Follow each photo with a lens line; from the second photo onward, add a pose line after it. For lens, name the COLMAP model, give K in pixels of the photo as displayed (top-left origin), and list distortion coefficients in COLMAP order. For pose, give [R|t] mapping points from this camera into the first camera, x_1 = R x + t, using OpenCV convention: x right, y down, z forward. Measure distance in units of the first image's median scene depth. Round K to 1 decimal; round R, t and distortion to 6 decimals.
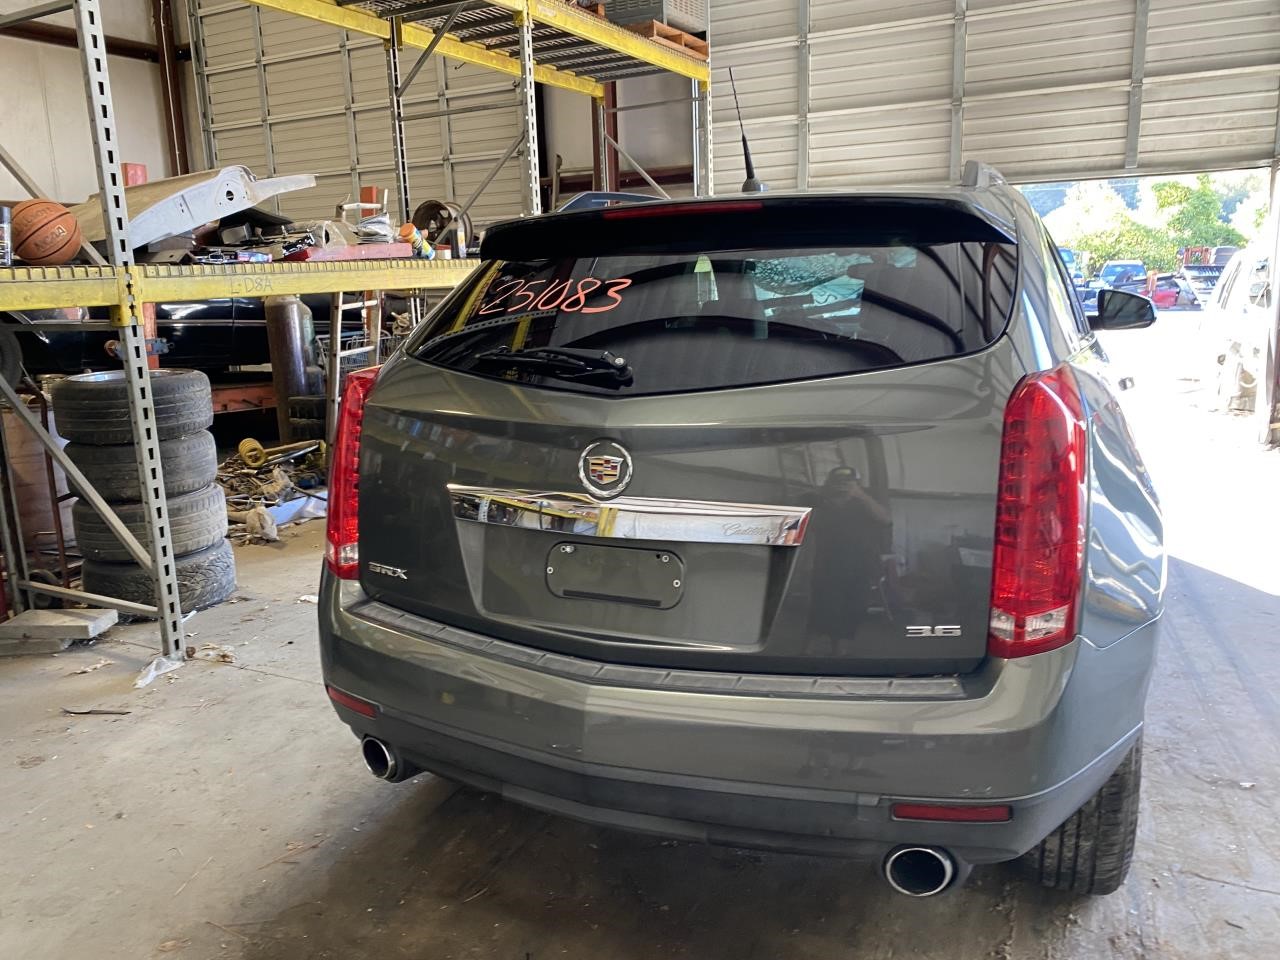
lens RADIAL K [[989.4, 0, 640.0], [0, 989.4, 480.0], [0, 0, 1]] dist [0.027916, -0.003790]
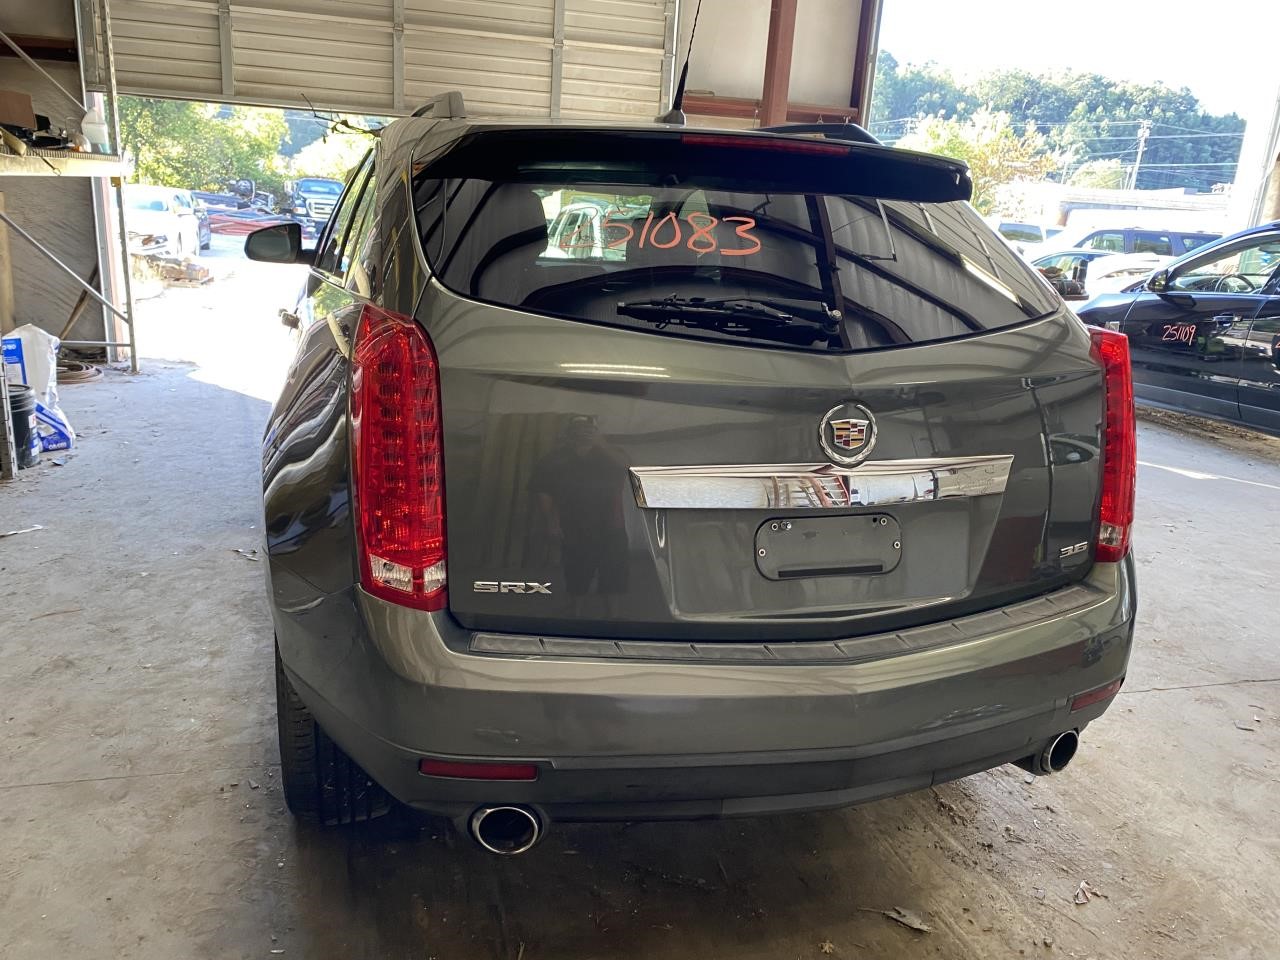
lens RADIAL K [[987.6, 0, 635.2], [0, 987.6, 479.6], [0, 0, 1]] dist [0.008352, 0.002708]
pose [[0.747556, -0.108624, 0.655257, -0.708584], [0.061373, 0.993613, 0.094695, -0.060886], [-0.661358, -0.030575, 0.749447, 0.391089]]
